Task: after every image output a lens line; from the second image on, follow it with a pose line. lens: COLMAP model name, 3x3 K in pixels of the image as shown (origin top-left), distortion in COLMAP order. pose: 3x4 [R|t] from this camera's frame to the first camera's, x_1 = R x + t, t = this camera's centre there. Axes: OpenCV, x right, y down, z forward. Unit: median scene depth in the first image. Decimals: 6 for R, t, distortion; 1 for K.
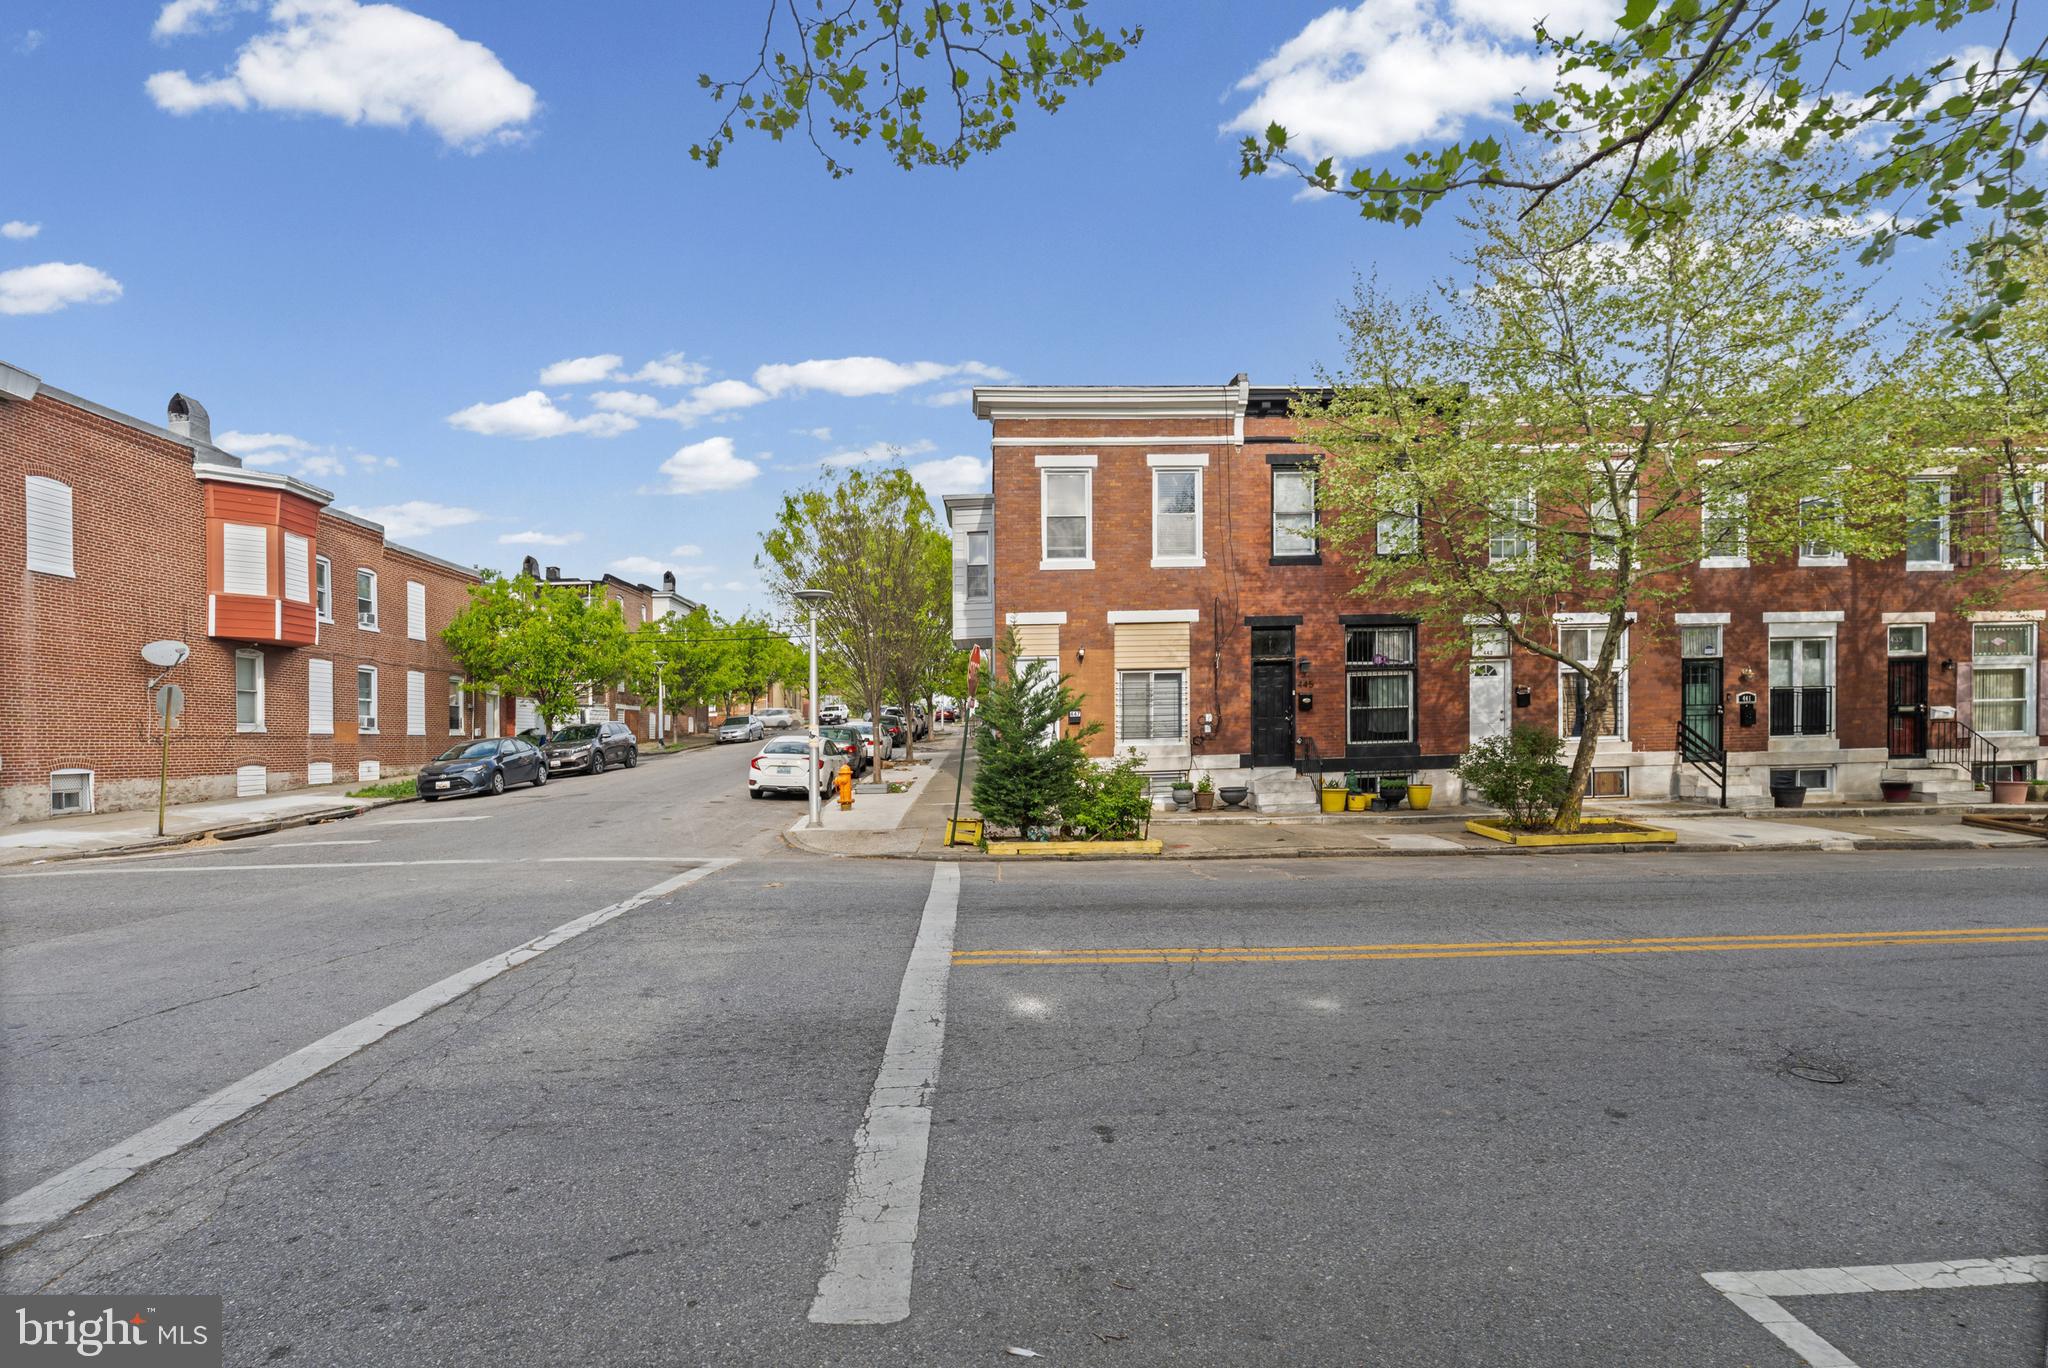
lens RADIAL K [[930.0, 0, 1017.9], [0, 930.0, 698.3], [0, 0, 1]] dist [-0.012056, 0.002428]
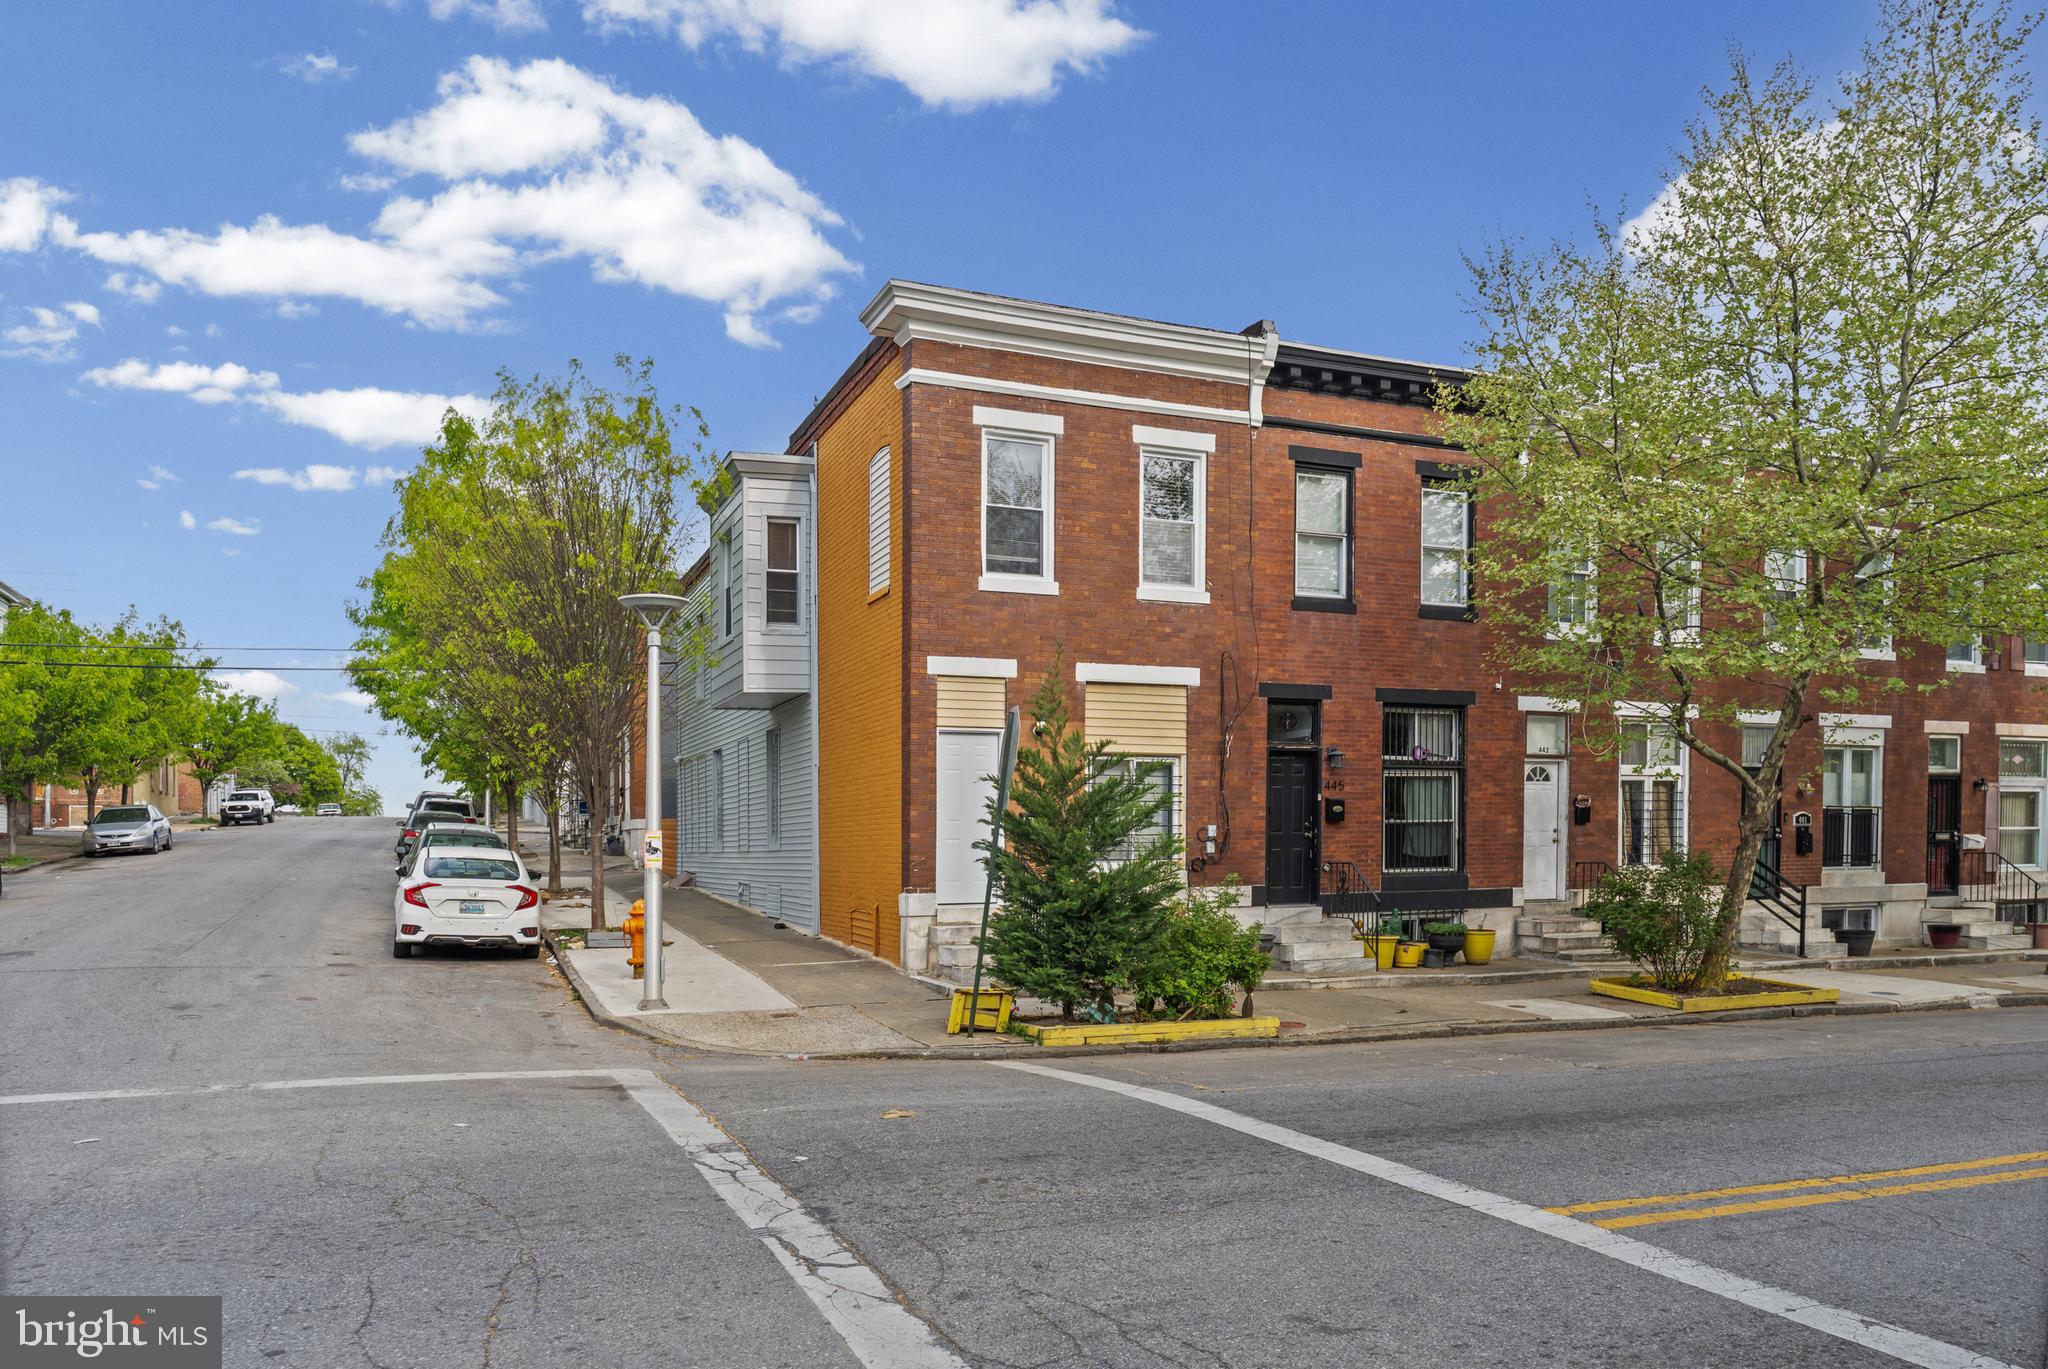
lens RADIAL K [[1417.3, 0, 1032.3], [0, 1417.3, 825.1], [0, 0, 1]] dist [-0.003227, -0.002723]
pose [[0.938862, 0.020998, 0.343653, -0.262535], [-0.028431, 0.999458, 0.016604, 0.003435], [-0.343118, -0.025359, 0.938950, 0.084349]]
